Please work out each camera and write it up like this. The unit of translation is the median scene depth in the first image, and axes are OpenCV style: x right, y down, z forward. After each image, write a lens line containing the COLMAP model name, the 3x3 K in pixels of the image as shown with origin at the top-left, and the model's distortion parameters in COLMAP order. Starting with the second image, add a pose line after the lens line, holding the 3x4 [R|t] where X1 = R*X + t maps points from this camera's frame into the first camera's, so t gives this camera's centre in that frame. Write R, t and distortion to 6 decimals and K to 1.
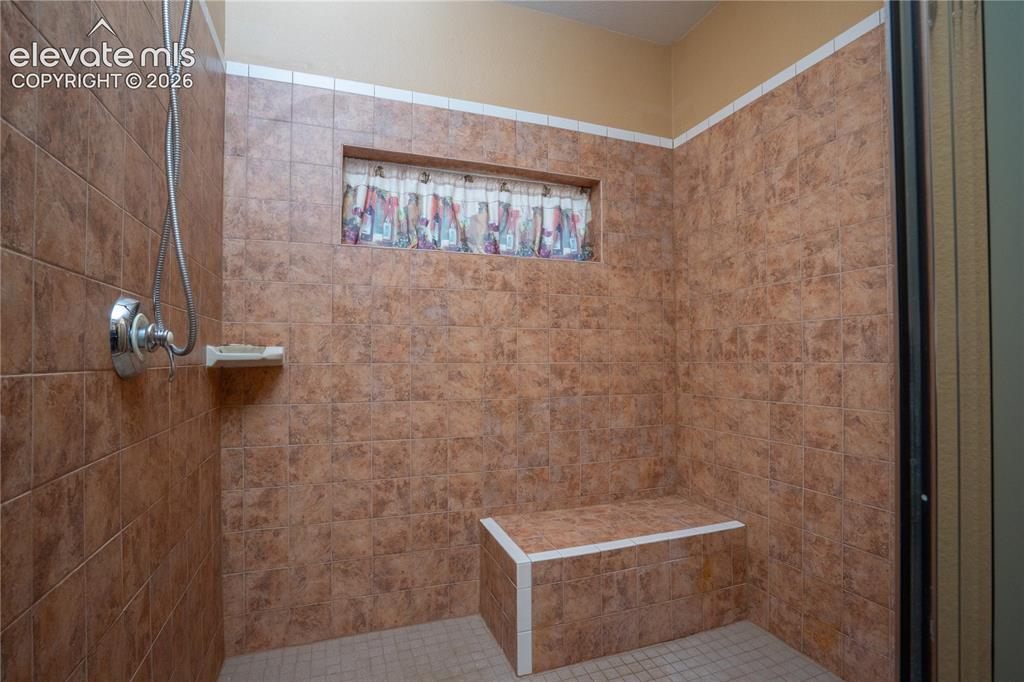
lens RADIAL K [[475.4, 0, 513.8], [0, 475.4, 346.0], [0, 0, 1]] dist [-0.002445, 0.003026]
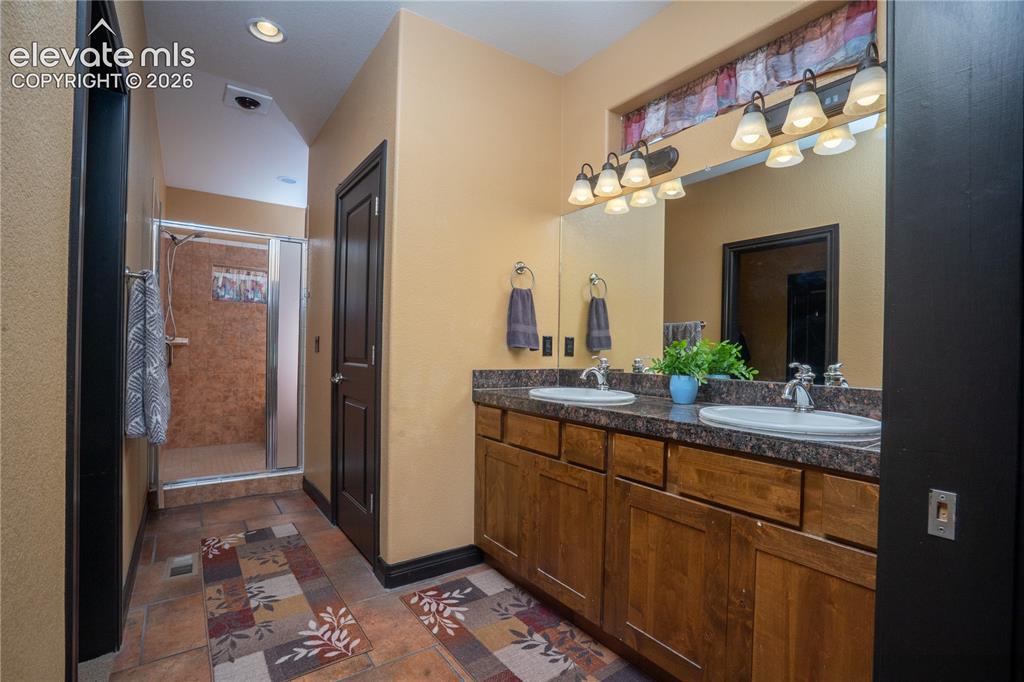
lens RADIAL K [[475.4, 0, 505.6], [0, 475.4, 344.6], [0, 0, 1]] dist [-0.002445, 0.003026]
pose [[0.973081, 0.019566, 0.229633, 0.641511], [-0.020481, 0.999789, 0.001601, -0.003261], [-0.229553, -0.006261, 0.973276, -1.997614]]
